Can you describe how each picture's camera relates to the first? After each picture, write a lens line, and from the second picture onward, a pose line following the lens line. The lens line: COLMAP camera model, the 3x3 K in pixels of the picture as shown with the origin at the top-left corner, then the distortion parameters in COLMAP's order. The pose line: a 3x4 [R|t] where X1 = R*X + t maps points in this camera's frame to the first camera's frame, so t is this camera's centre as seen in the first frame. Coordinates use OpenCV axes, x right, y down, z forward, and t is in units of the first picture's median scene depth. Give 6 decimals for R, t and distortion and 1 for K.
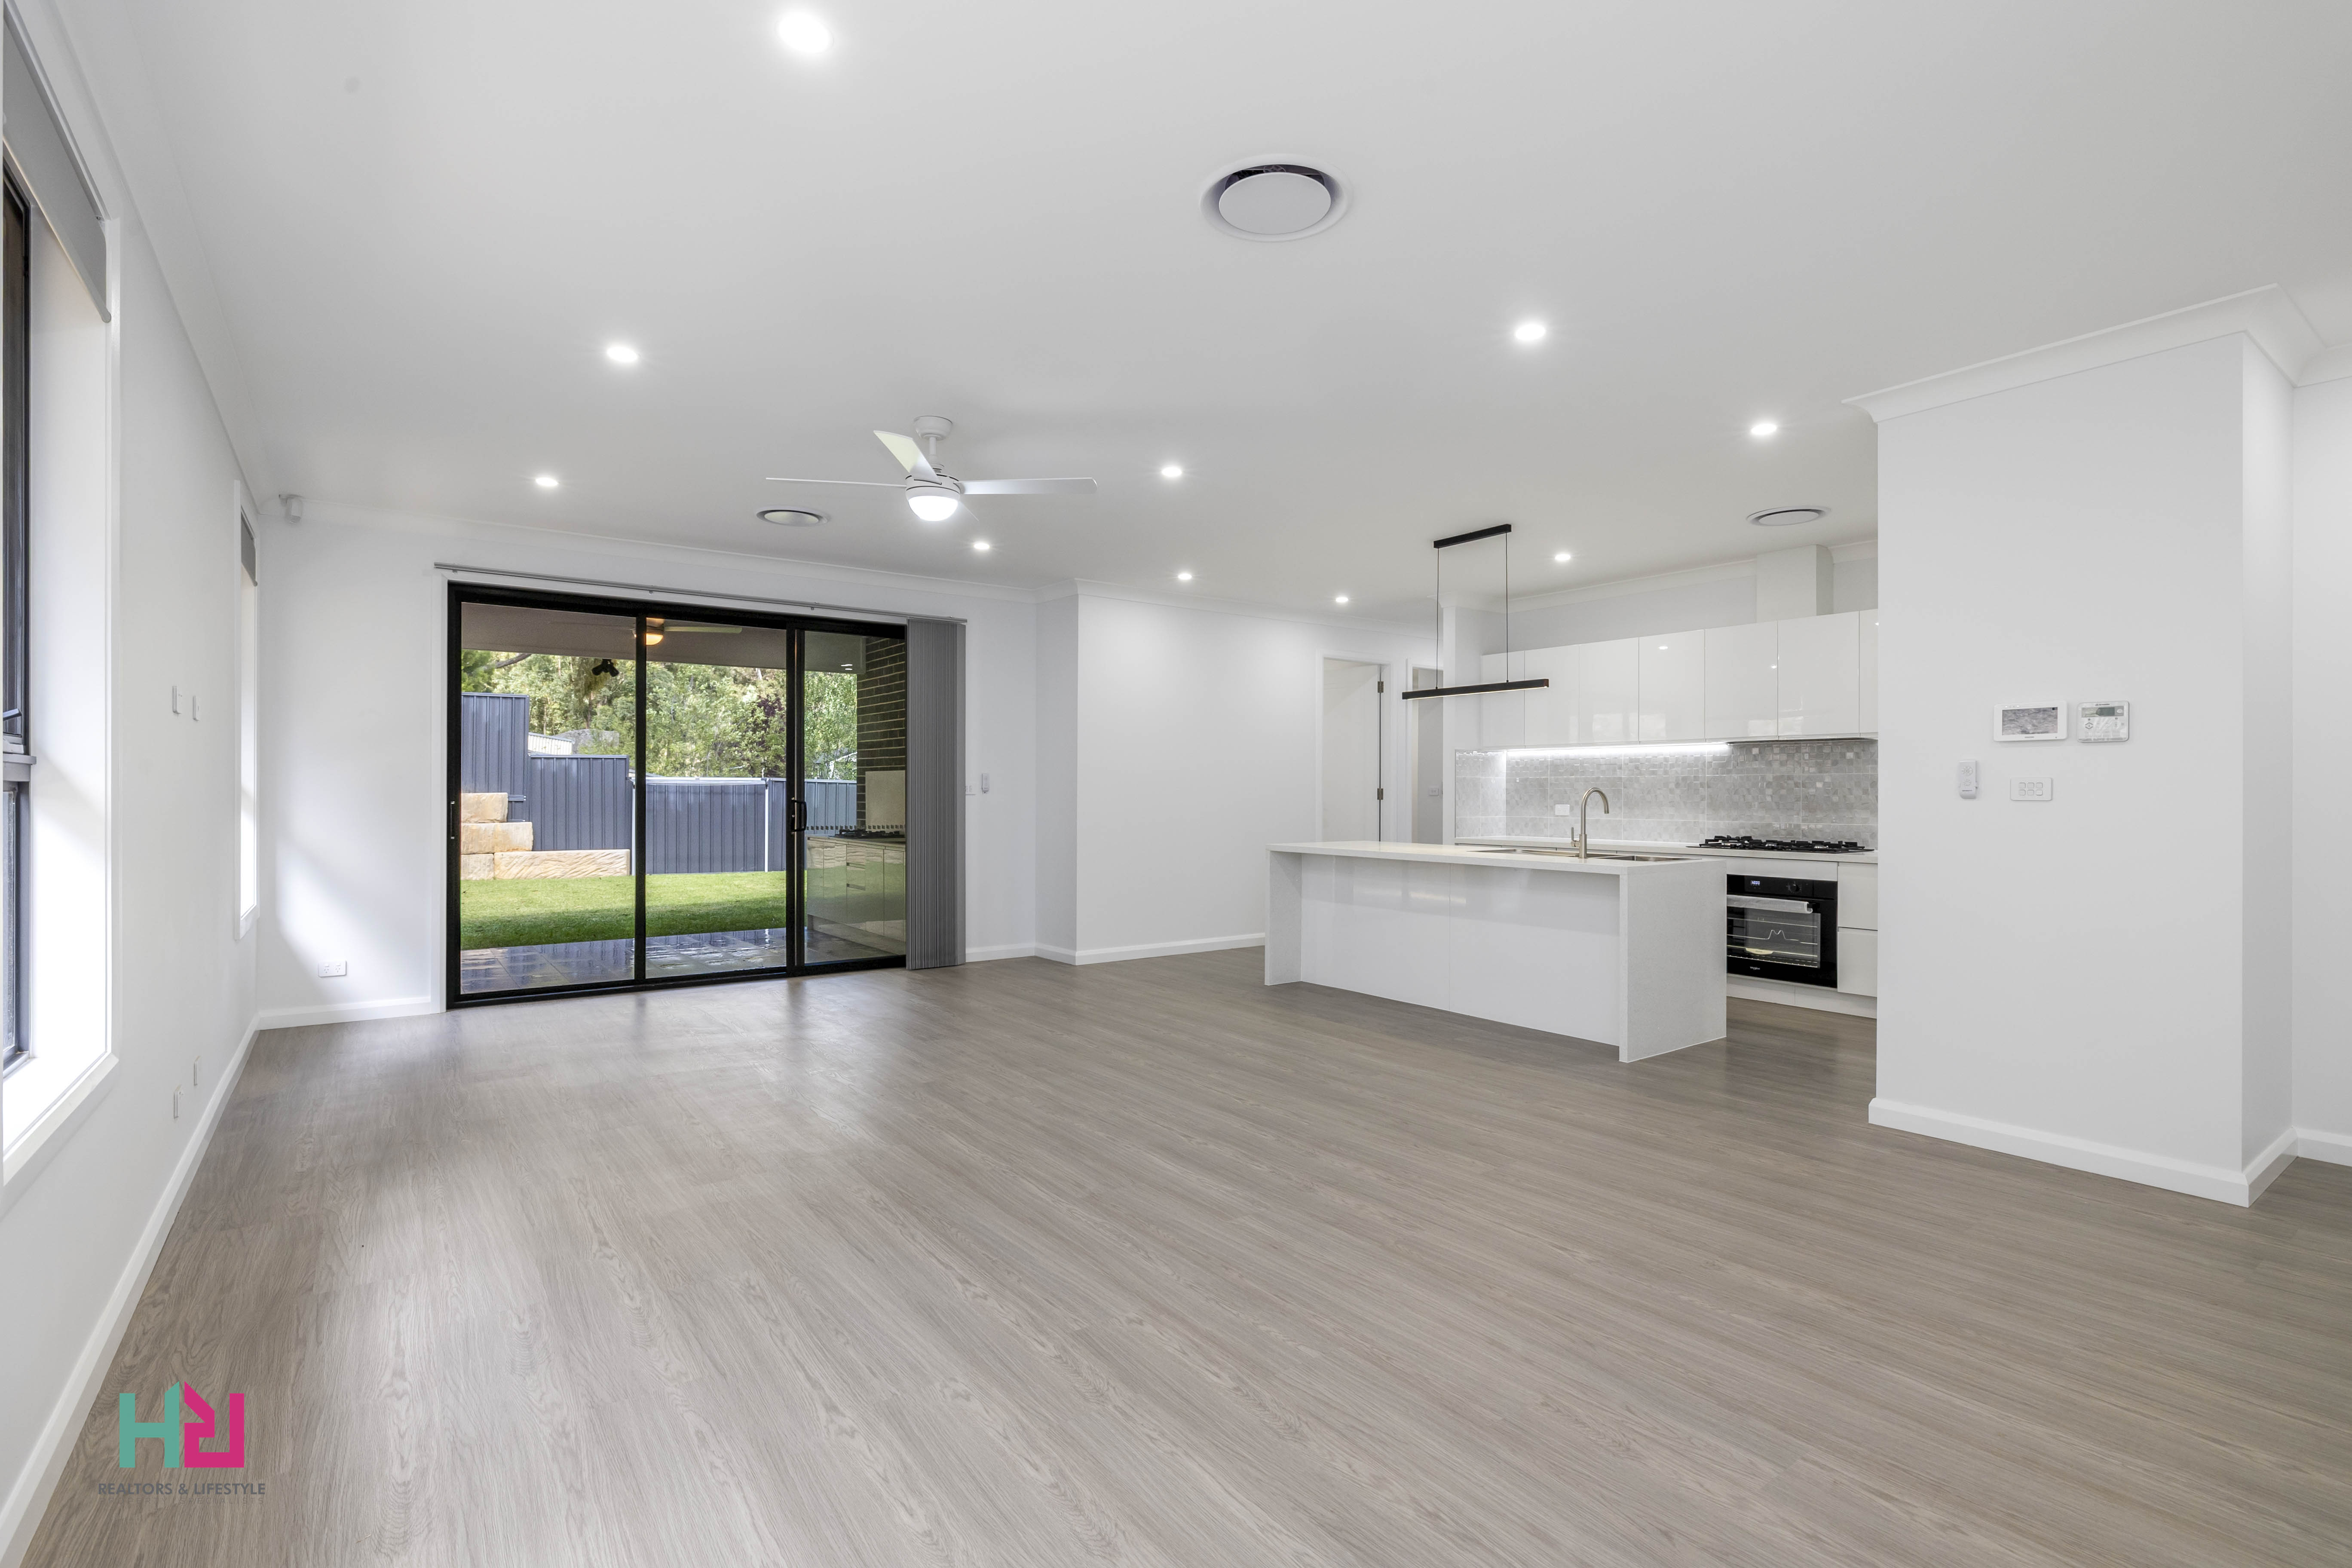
lens RADIAL K [[1108.3, 0, 1176.4], [0, 1108.3, 797.4], [0, 0, 1]] dist [0.000180, 0.000140]
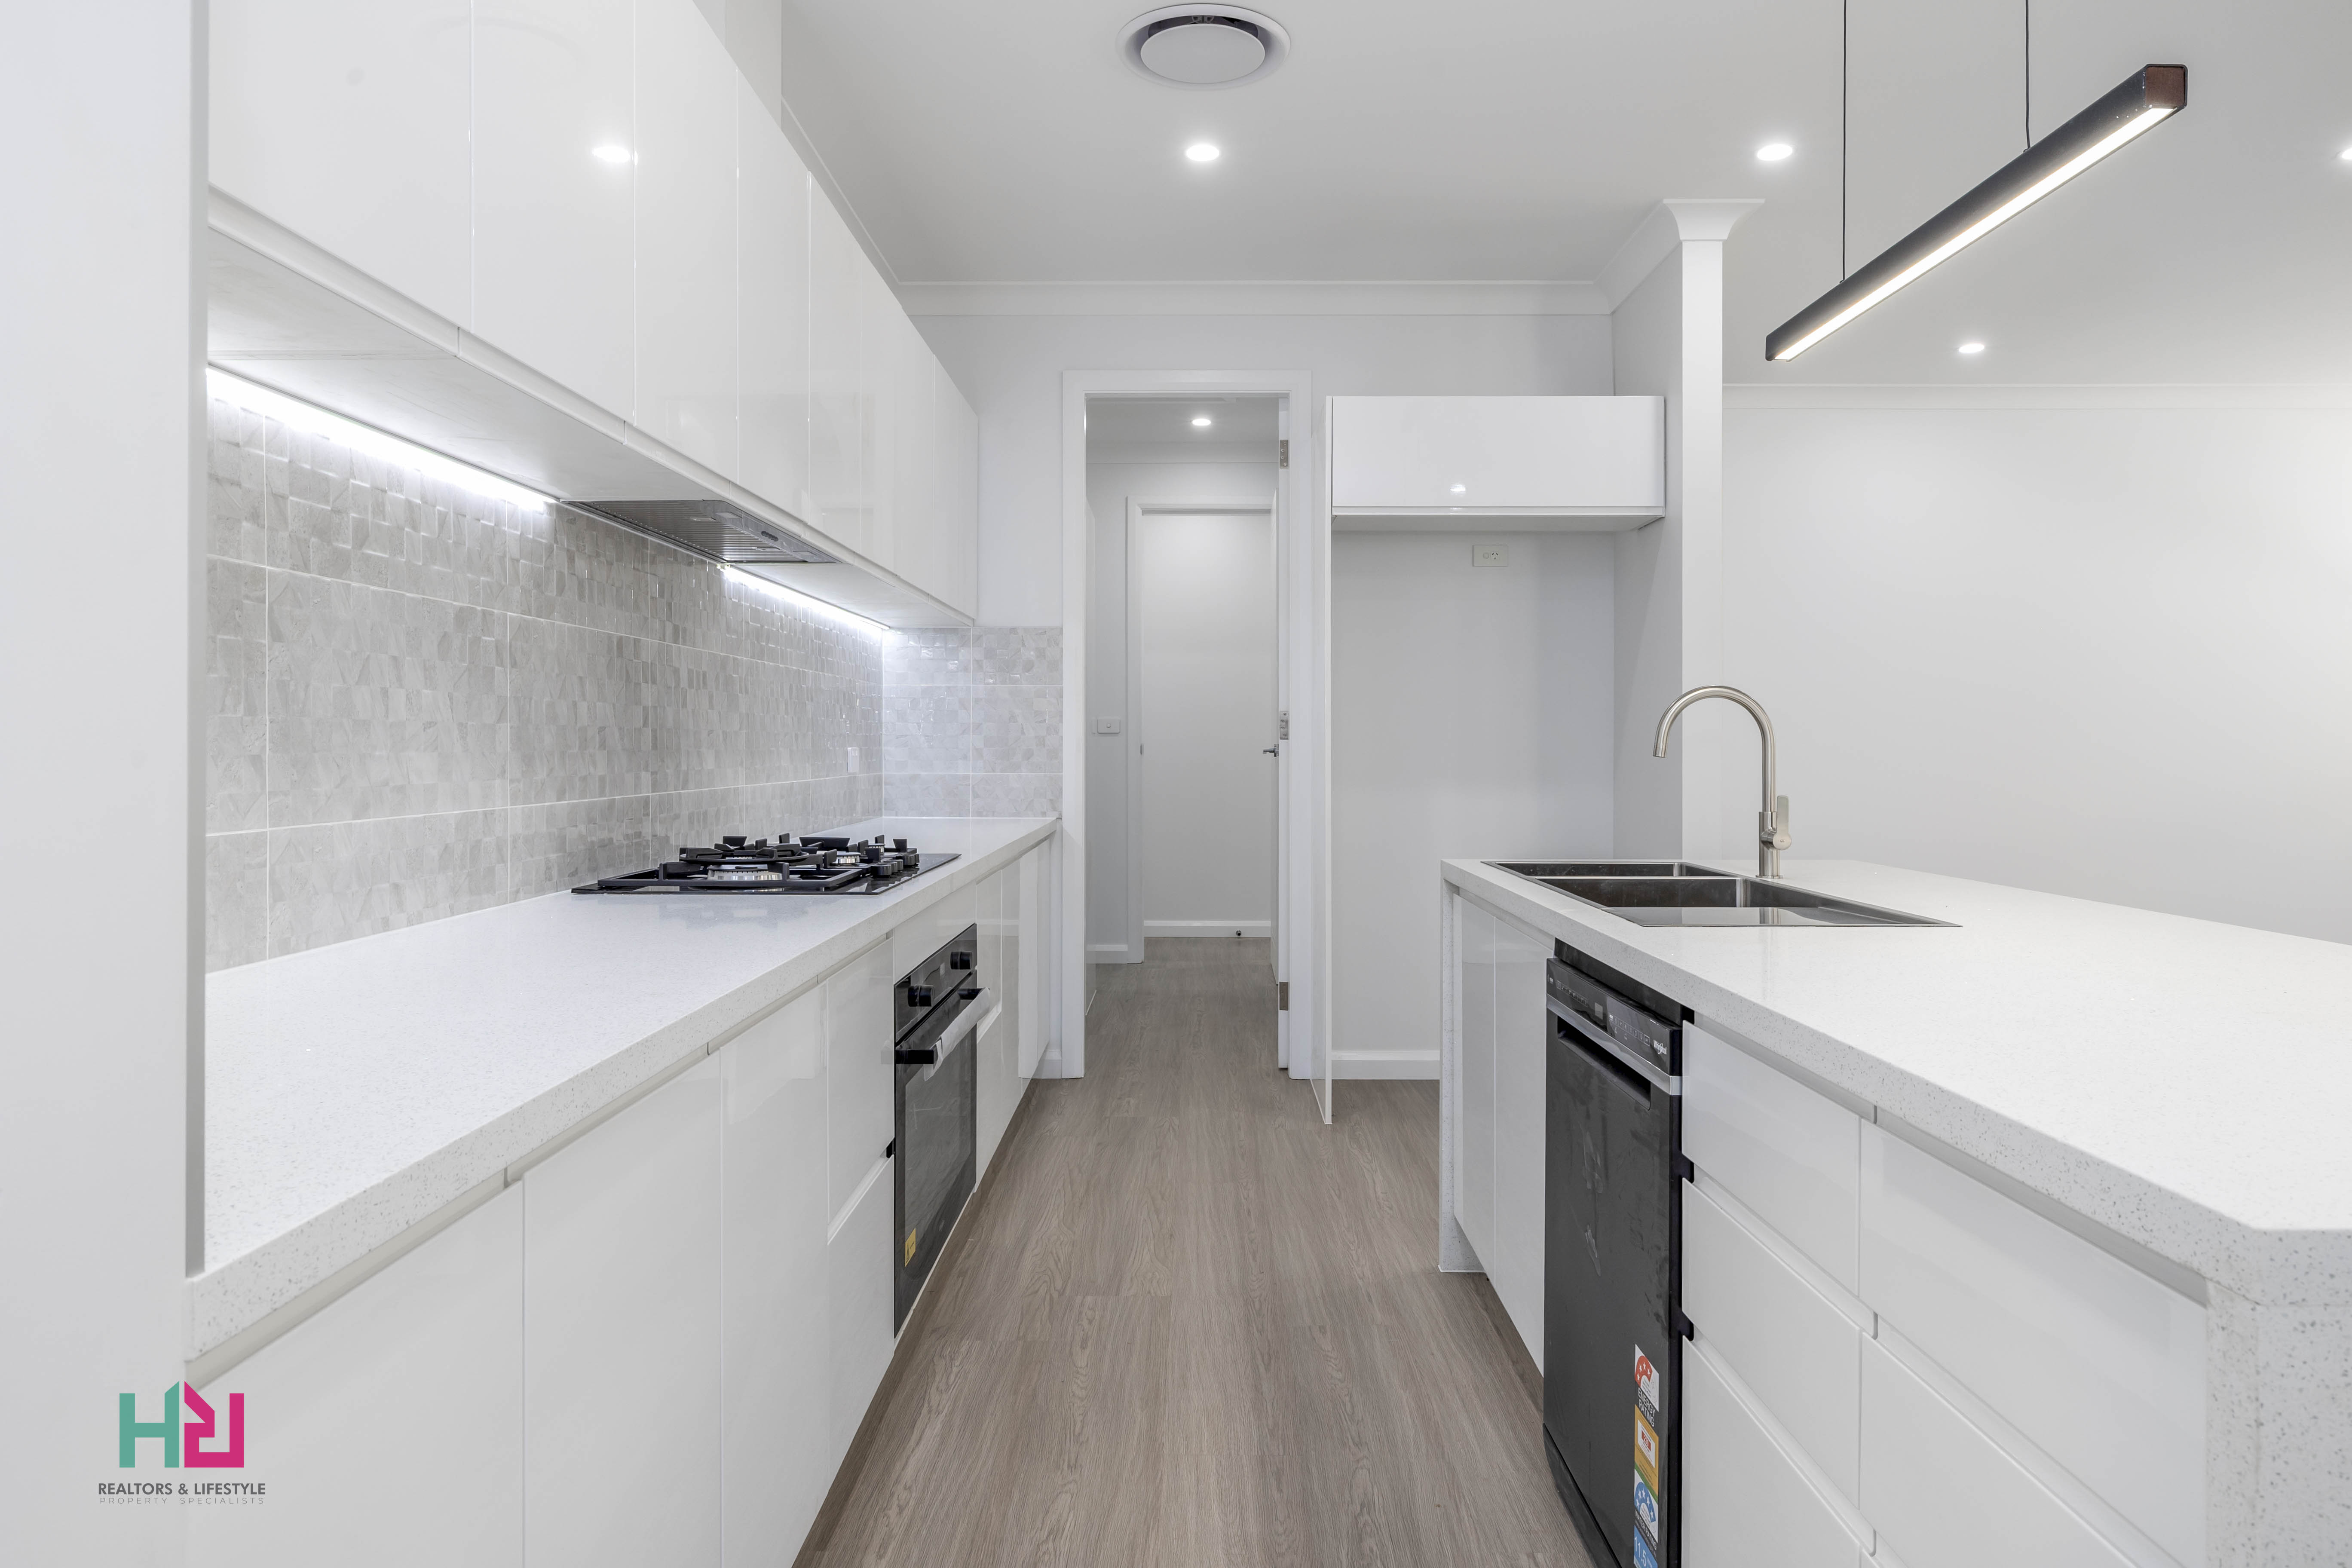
lens RADIAL K [[1475.2, 0, 1175.3], [0, 1475.2, 777.8], [0, 0, 1]] dist [0.000520, 0.002991]
pose [[-0.799500, -0.021961, 0.600264, 0.182873], [-0.006124, 0.999577, 0.028414, 0.005579], [-0.600634, 0.019041, -0.799297, 1.208646]]
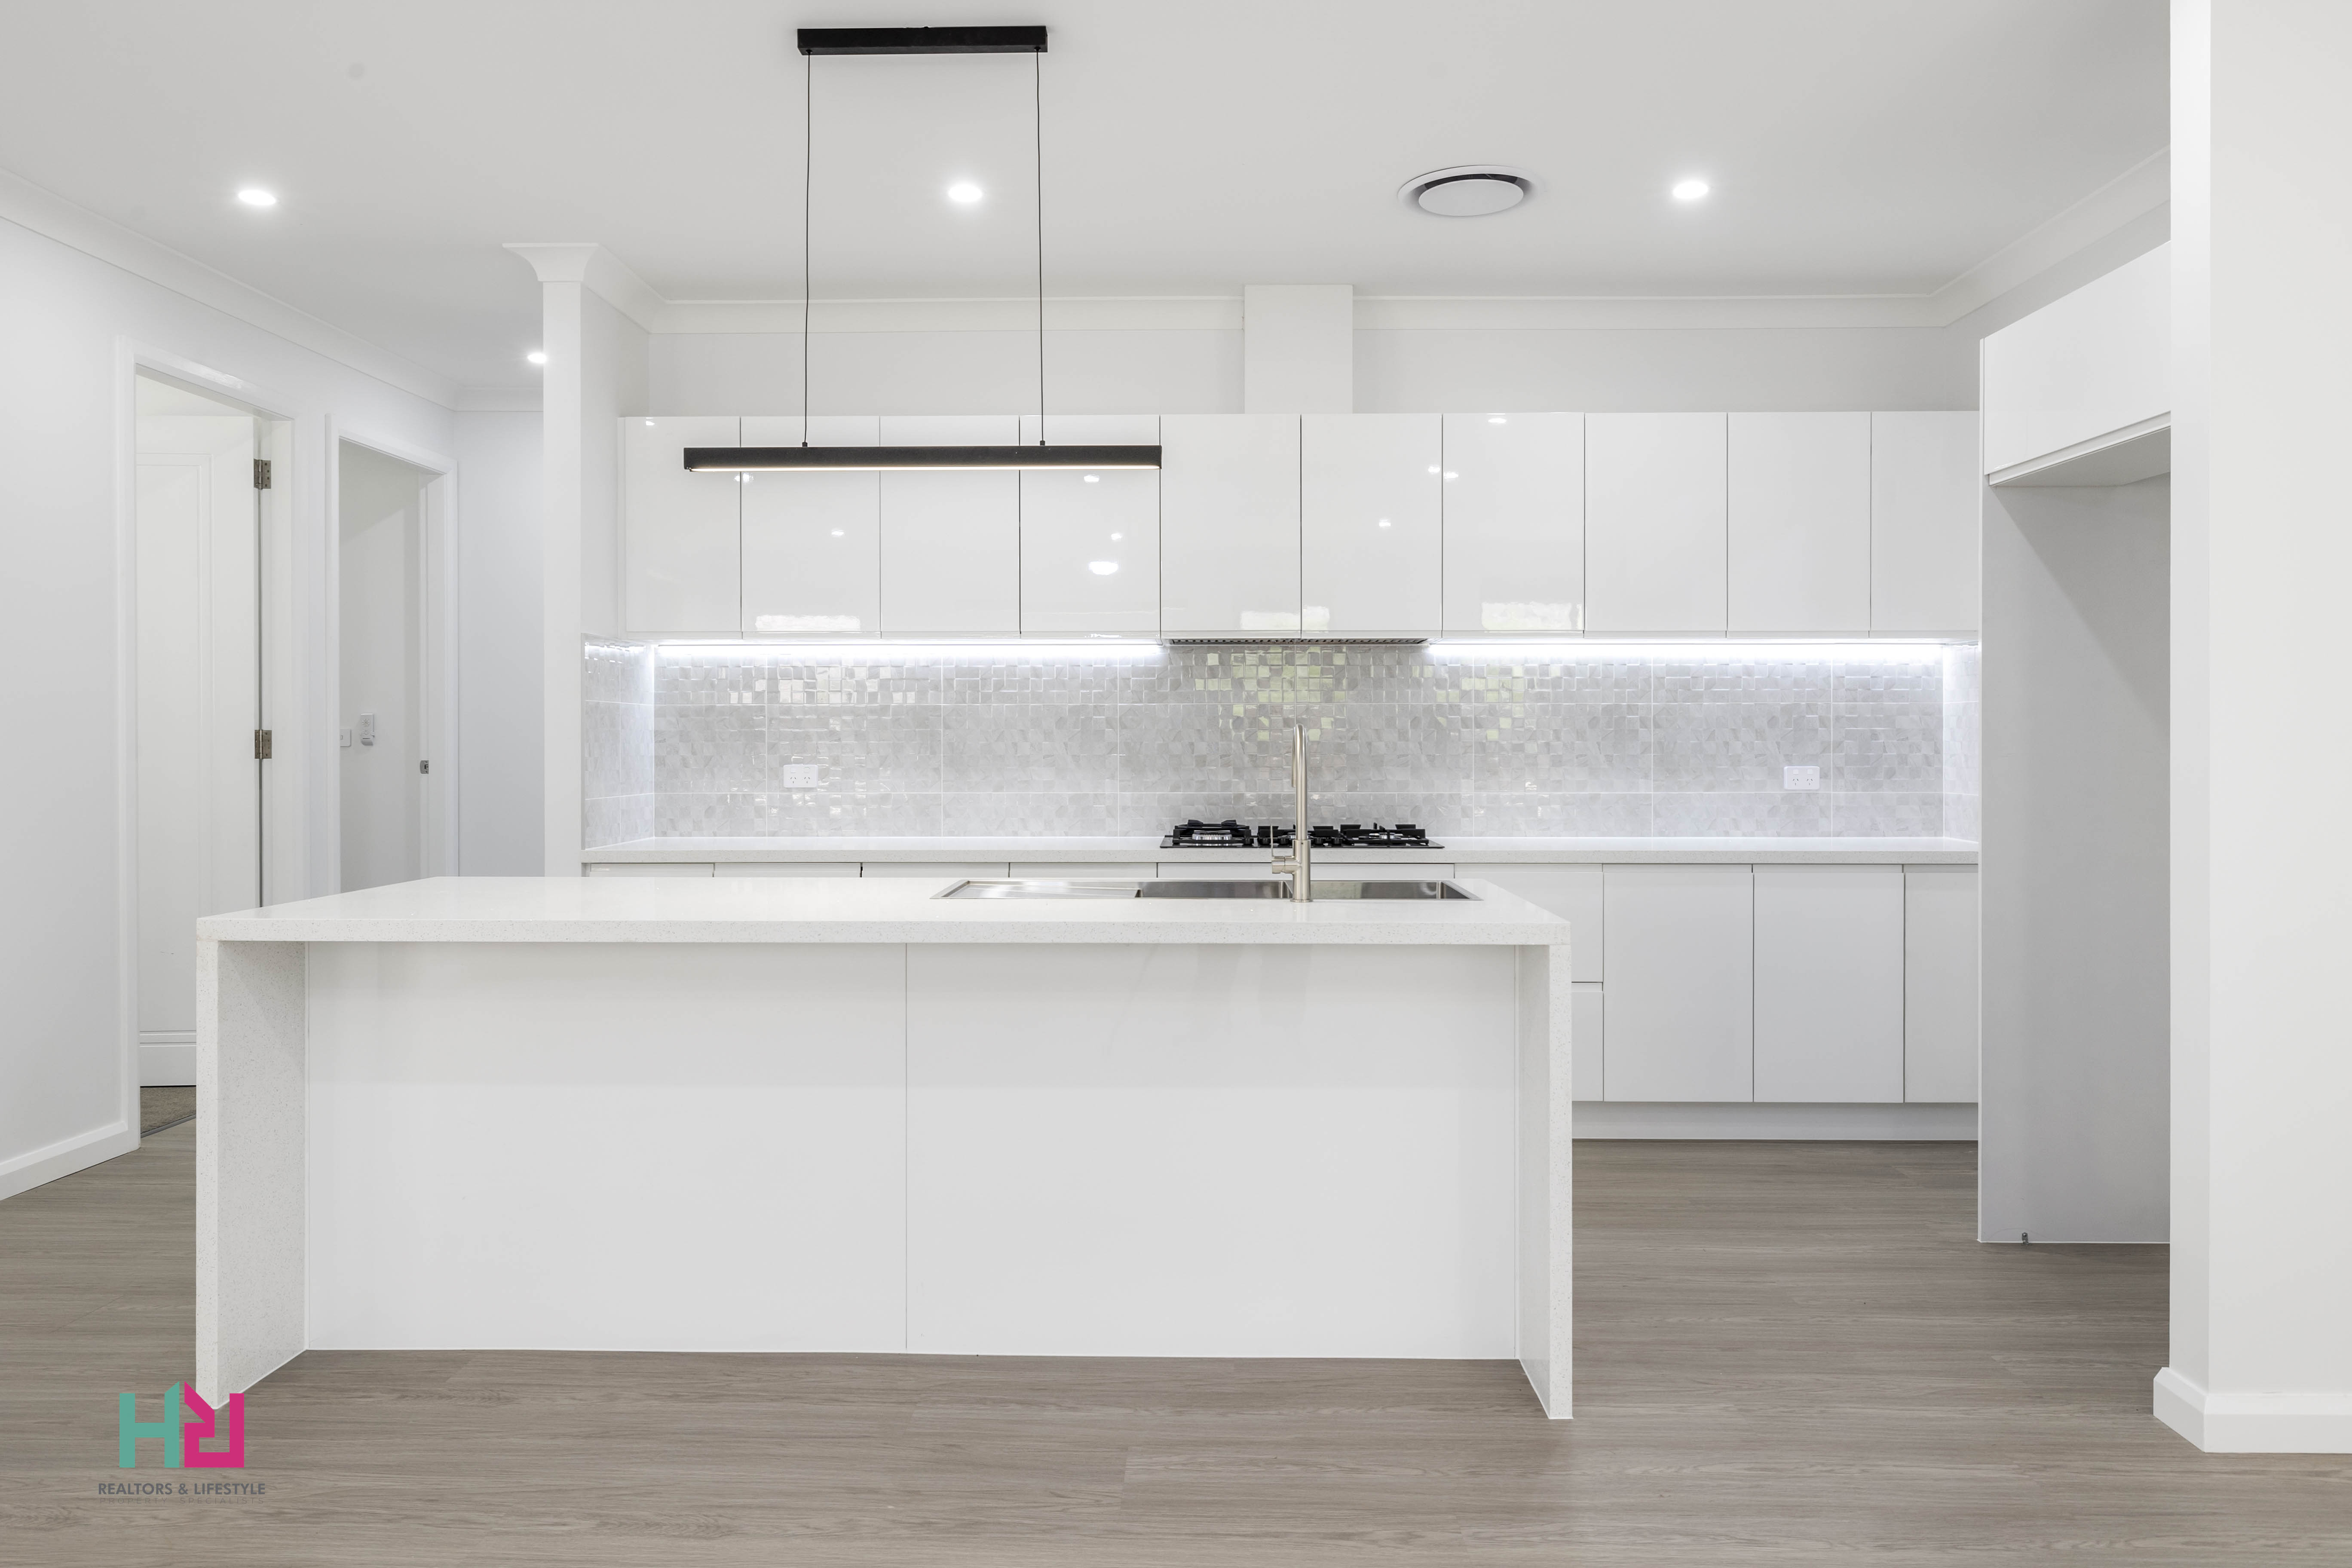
lens RADIAL K [[1571.4, 0, 1175.1], [0, 1571.4, 739.8], [0, 0, 1]] dist [-0.000857, 0.004388]
pose [[0.611089, -0.000785, 0.791561, -0.086558], [0.006695, 0.999969, -0.004177, -0.000013], [-0.791533, 0.007851, 0.611075, 0.553070]]
